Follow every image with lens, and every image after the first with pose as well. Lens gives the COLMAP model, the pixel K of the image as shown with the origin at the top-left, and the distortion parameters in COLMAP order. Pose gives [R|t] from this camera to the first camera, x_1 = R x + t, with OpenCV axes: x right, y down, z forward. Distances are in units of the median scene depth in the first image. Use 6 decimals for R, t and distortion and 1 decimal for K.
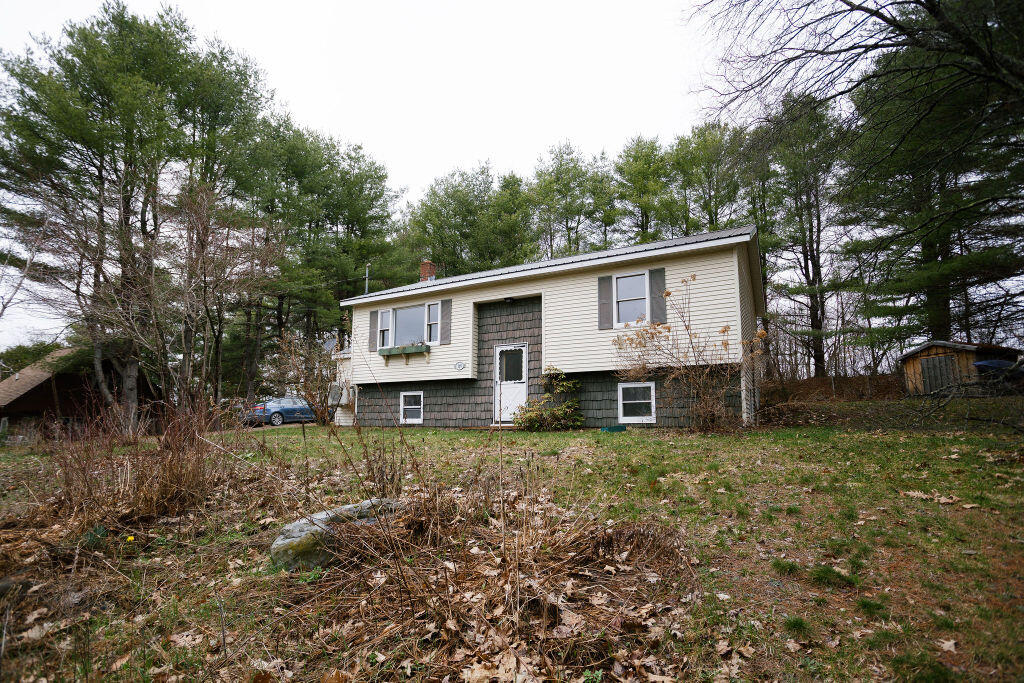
lens RADIAL K [[553.7, 0, 511.3], [0, 553.7, 305.2], [0, 0, 1]] dist [-0.001551, 0.000191]
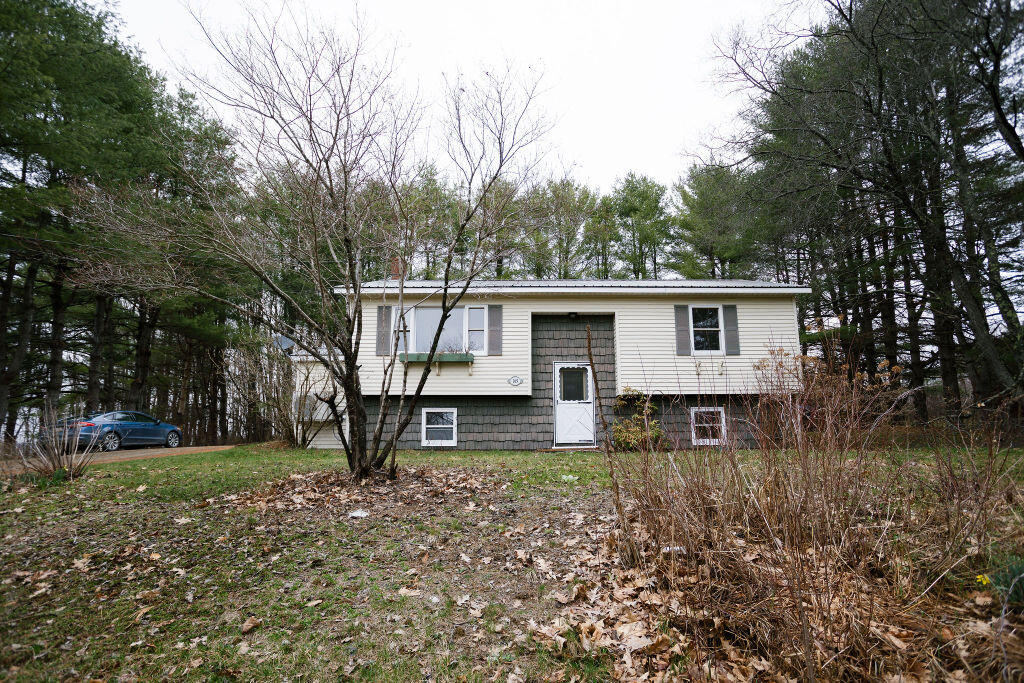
lens RADIAL K [[507.1, 0, 512.0], [0, 507.1, 341.5], [0, 0, 1]] dist [0.001419, 0.001259]
pose [[0.843081, 0.106429, 0.527150, -0.527481], [-0.109056, 0.993690, -0.026207, 0.067626], [-0.526613, -0.035395, 0.849368, 0.311012]]
